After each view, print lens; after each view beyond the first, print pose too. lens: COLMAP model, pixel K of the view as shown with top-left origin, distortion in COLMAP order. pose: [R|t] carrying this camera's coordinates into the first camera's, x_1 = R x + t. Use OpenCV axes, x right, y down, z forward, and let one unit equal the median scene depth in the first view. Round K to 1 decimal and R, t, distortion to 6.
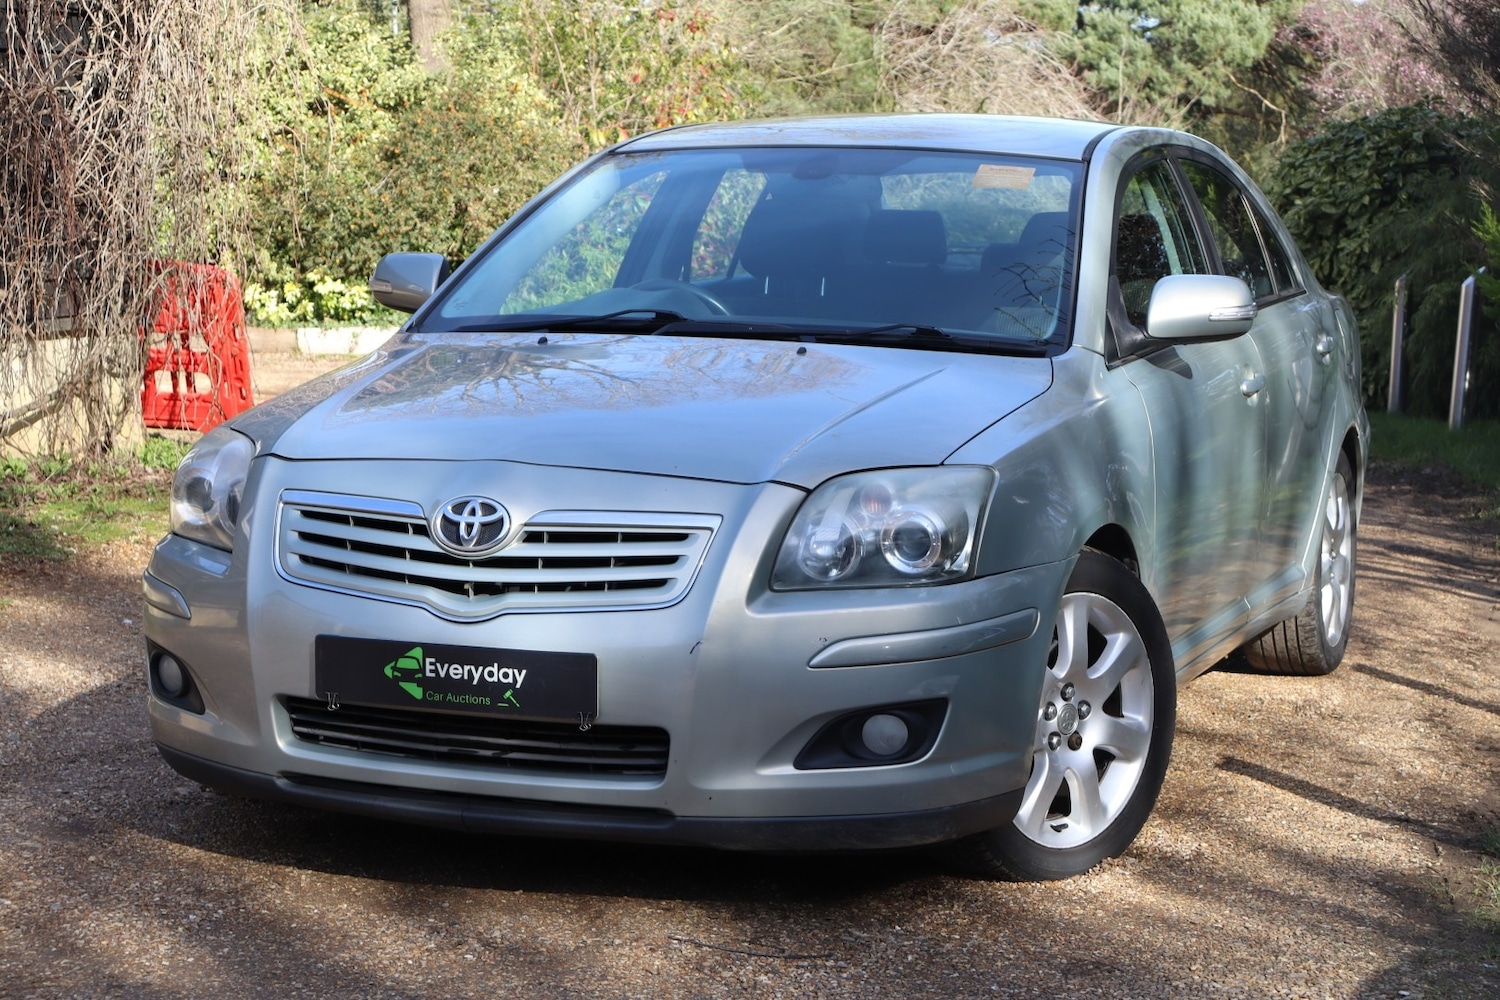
lens RADIAL K [[2961.6, 0, 751.5], [0, 2961.6, 465.1], [0, 0, 1]] dist [-0.002646, 0.000000]
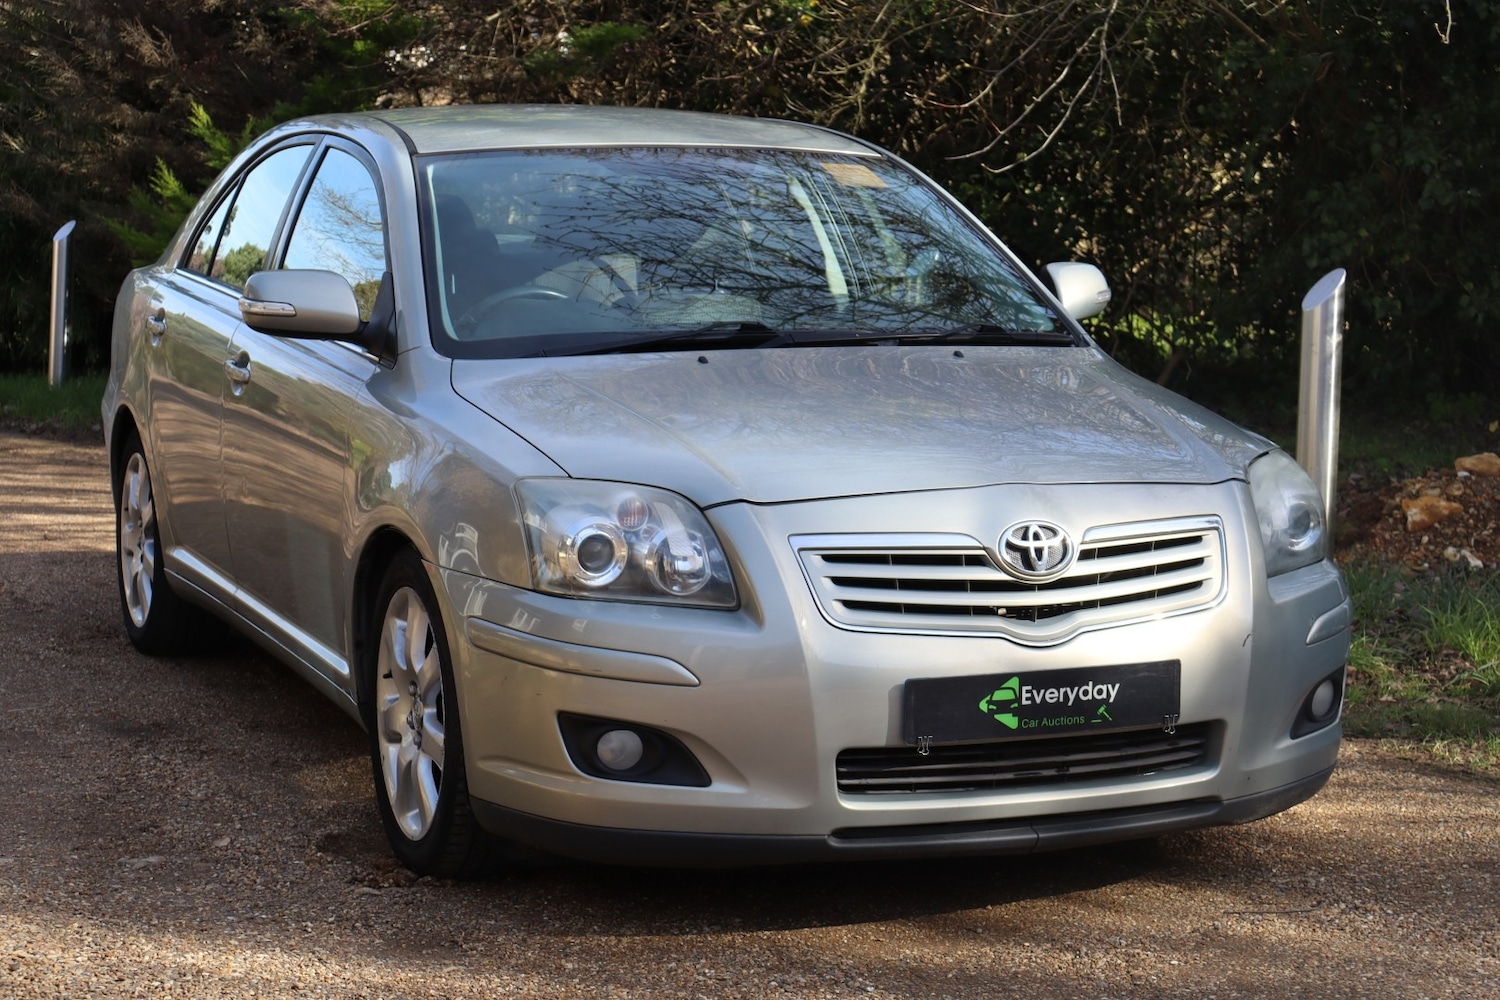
lens RADIAL K [[2961.6, 0, 761.3], [0, 2961.6, 512.7], [0, 0, 1]] dist [-0.002646, 0.000000]
pose [[0.729709, -0.098181, 0.676672, -0.623901], [0.069439, 0.995162, 0.069511, -0.050828], [-0.680223, -0.003735, 0.732996, 0.242143]]
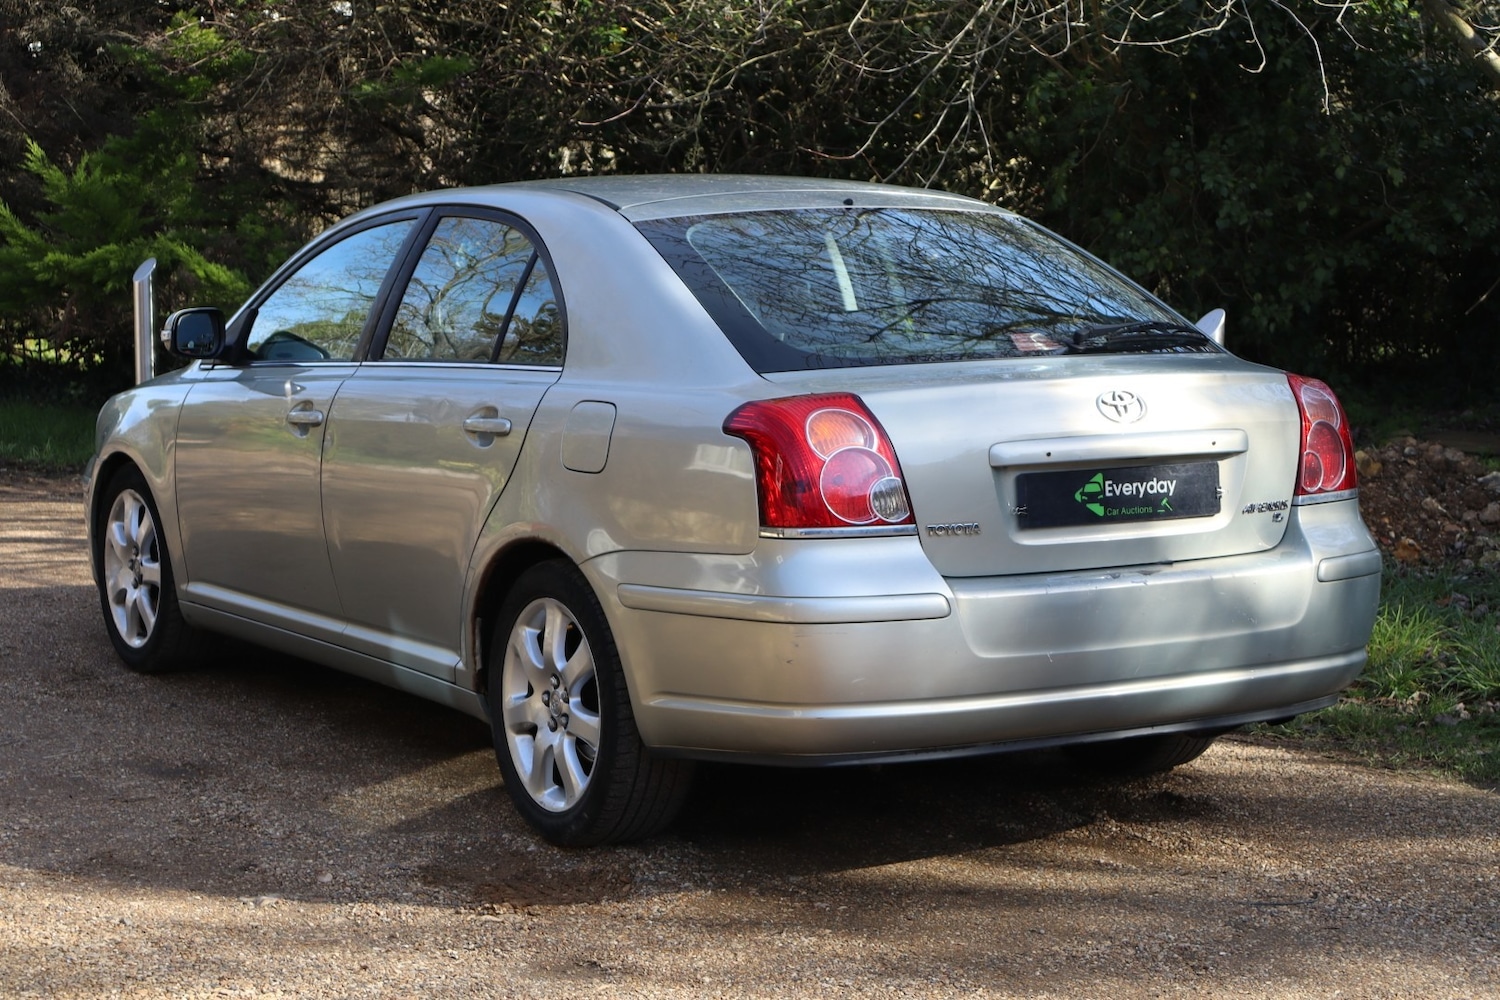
lens RADIAL K [[2961.6, 0, 749.9], [0, 2961.6, 509.1], [0, 0, 1]] dist [-0.002646, 0.000000]
pose [[0.649981, -0.122360, 0.750035, -0.773999], [0.087907, 0.992433, 0.085725, -0.093120], [-0.754849, 0.010213, 0.655819, 0.252701]]
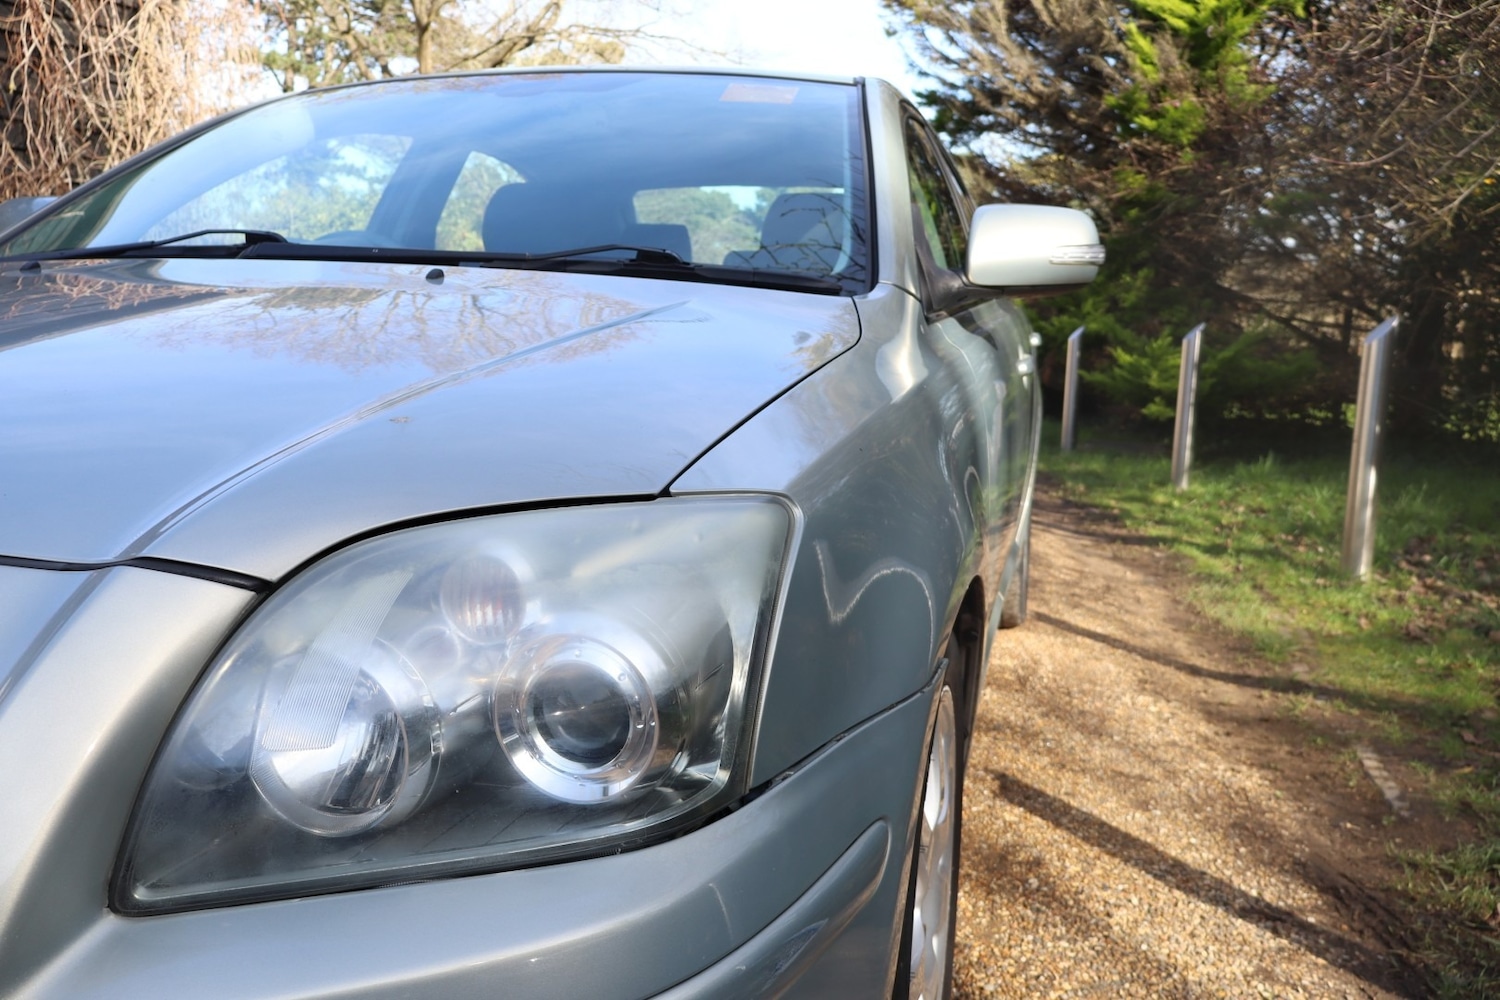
lens RADIAL K [[1240.0, 0, 744.9], [0, 1240.0, 516.2], [0, 0, 1]] dist [-0.015607, -0.004523]
pose [[0.994714, -0.006147, 0.102503, 0.043925], [-0.000603, 0.997840, 0.065693, -0.006225], [-0.102686, -0.065408, 0.992561, 0.631852]]
